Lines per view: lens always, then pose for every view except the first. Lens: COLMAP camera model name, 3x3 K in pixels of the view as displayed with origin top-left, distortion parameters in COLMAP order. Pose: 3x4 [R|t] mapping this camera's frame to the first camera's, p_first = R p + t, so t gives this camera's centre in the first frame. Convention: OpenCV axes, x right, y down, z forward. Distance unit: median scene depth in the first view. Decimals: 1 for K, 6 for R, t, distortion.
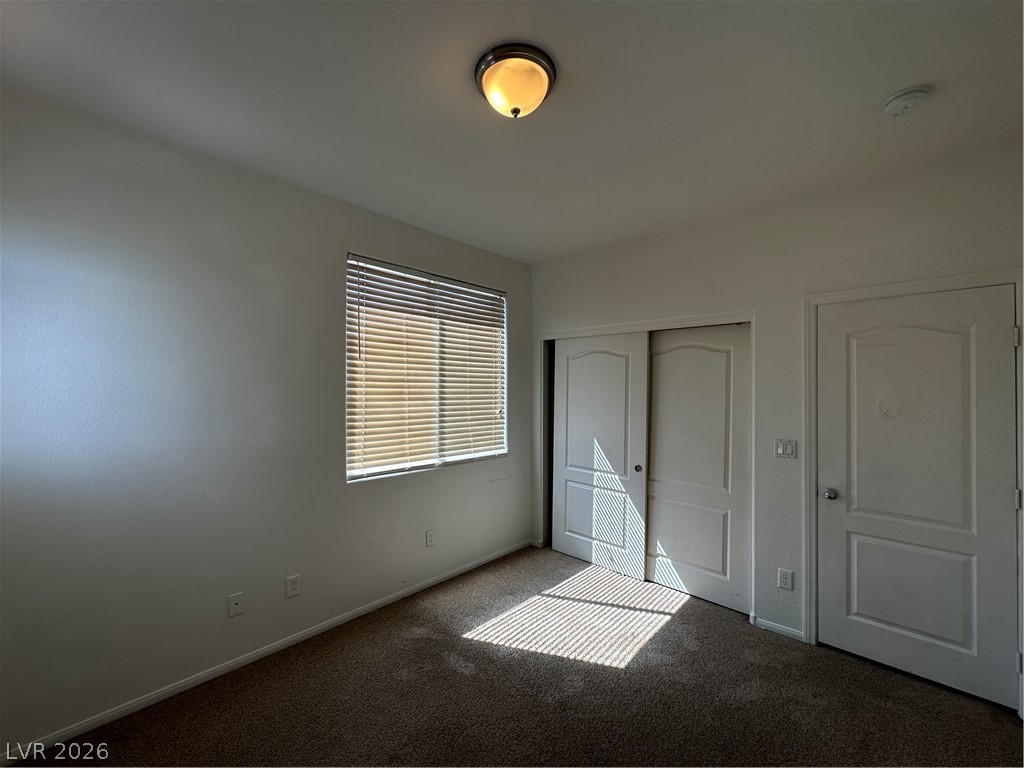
lens RADIAL K [[410.1, 0, 506.1], [0, 410.1, 385.8], [0, 0, 1]] dist [0.002570, -0.000381]
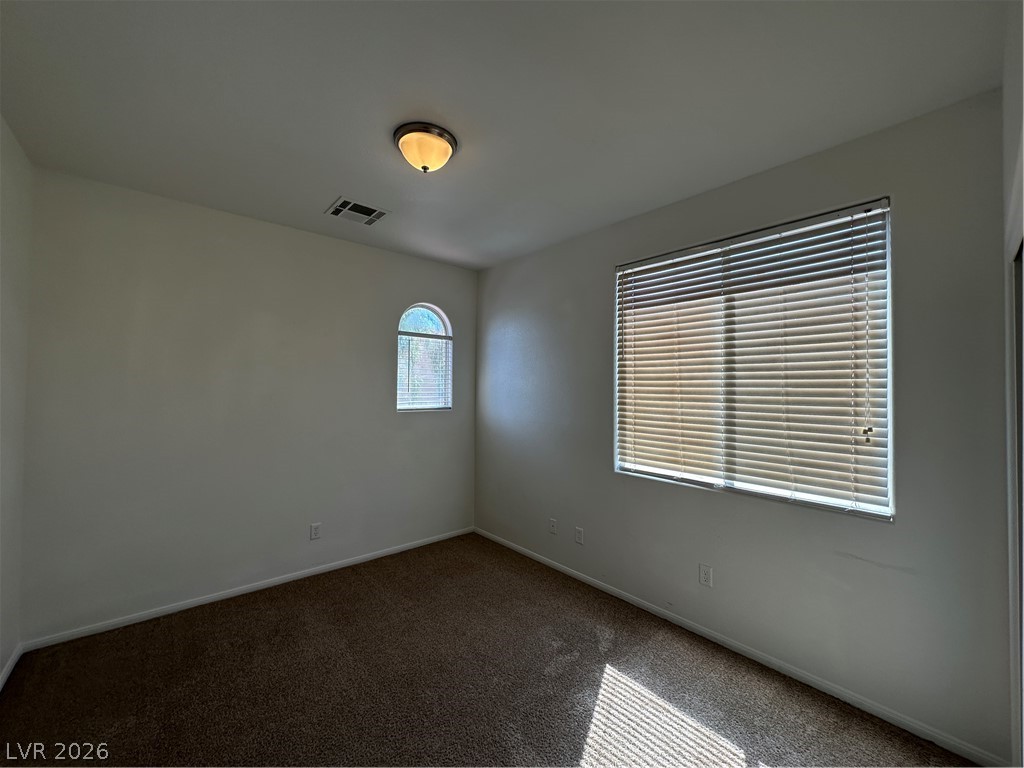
lens RADIAL K [[410.1, 0, 507.0], [0, 410.1, 378.9], [0, 0, 1]] dist [0.002570, -0.000381]
pose [[-0.100415, -0.025981, -0.994606, 0.667235], [0.001968, 0.999652, -0.026312, 0.011431], [0.994944, -0.004600, -0.100329, 0.715627]]
